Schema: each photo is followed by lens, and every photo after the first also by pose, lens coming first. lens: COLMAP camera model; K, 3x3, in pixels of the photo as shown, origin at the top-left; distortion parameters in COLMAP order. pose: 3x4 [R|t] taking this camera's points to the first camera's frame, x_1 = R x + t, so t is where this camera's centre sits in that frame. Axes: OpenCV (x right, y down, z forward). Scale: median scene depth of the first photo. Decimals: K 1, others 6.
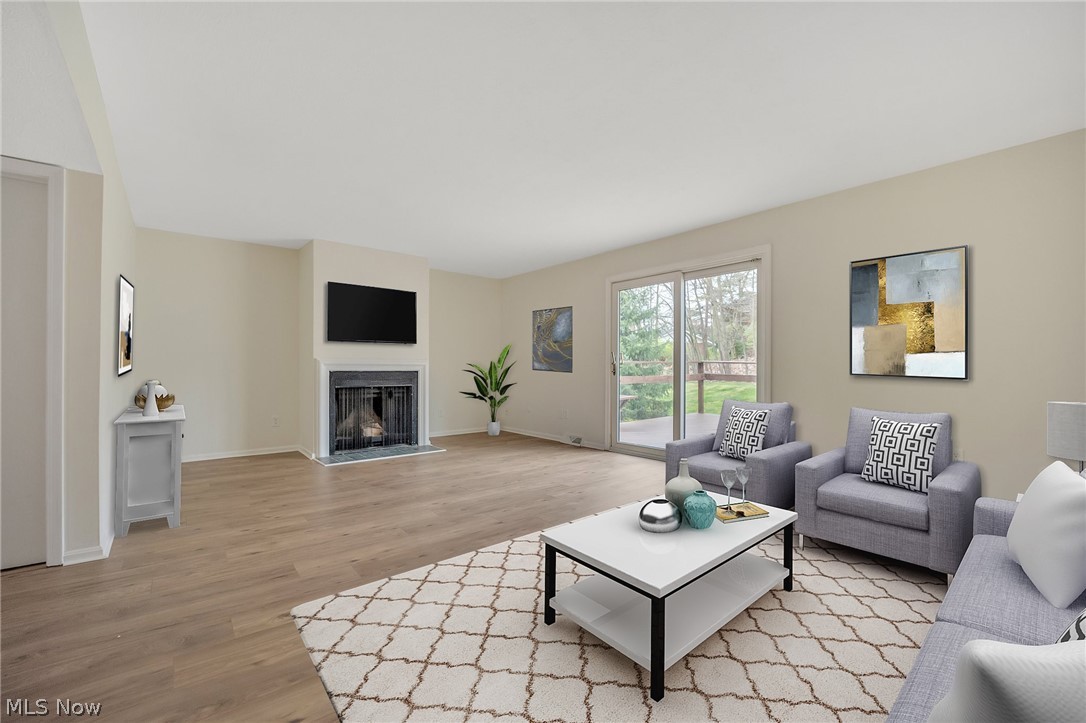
lens RADIAL K [[451.7, 0, 542.0], [0, 451.7, 373.6], [0, 0, 1]] dist [-0.020238, 0.000062]
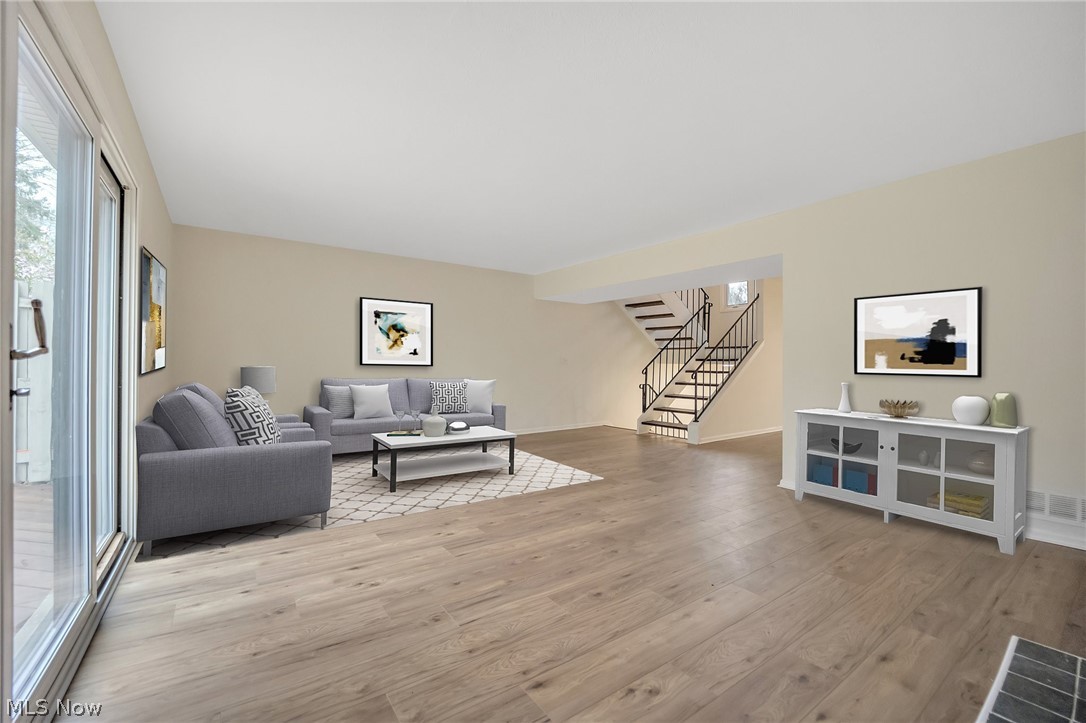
lens RADIAL K [[453.4, 0, 541.1], [0, 453.4, 365.9], [0, 0, 1]] dist [-0.019388, -0.000645]
pose [[-0.997693, -0.007318, 0.067493, -0.103821], [-0.006504, 0.999904, 0.012273, -0.023124], [-0.067576, 0.011806, -0.997644, 1.318328]]
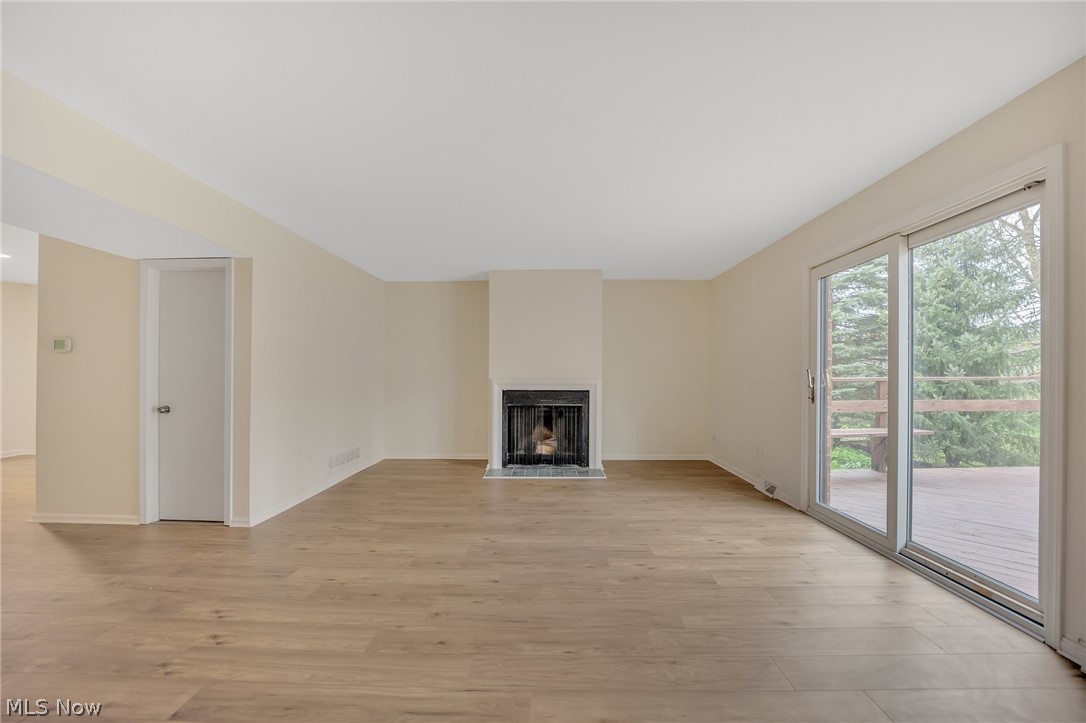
lens RADIAL K [[451.7, 0, 542.0], [0, 451.7, 373.6], [0, 0, 1]] dist [-0.020238, 0.000062]
pose [[0.760054, -0.002473, -0.649855, 0.322612], [-0.008015, 0.999881, -0.013180, -0.032874], [0.649811, 0.015227, 0.759944, 0.242659]]
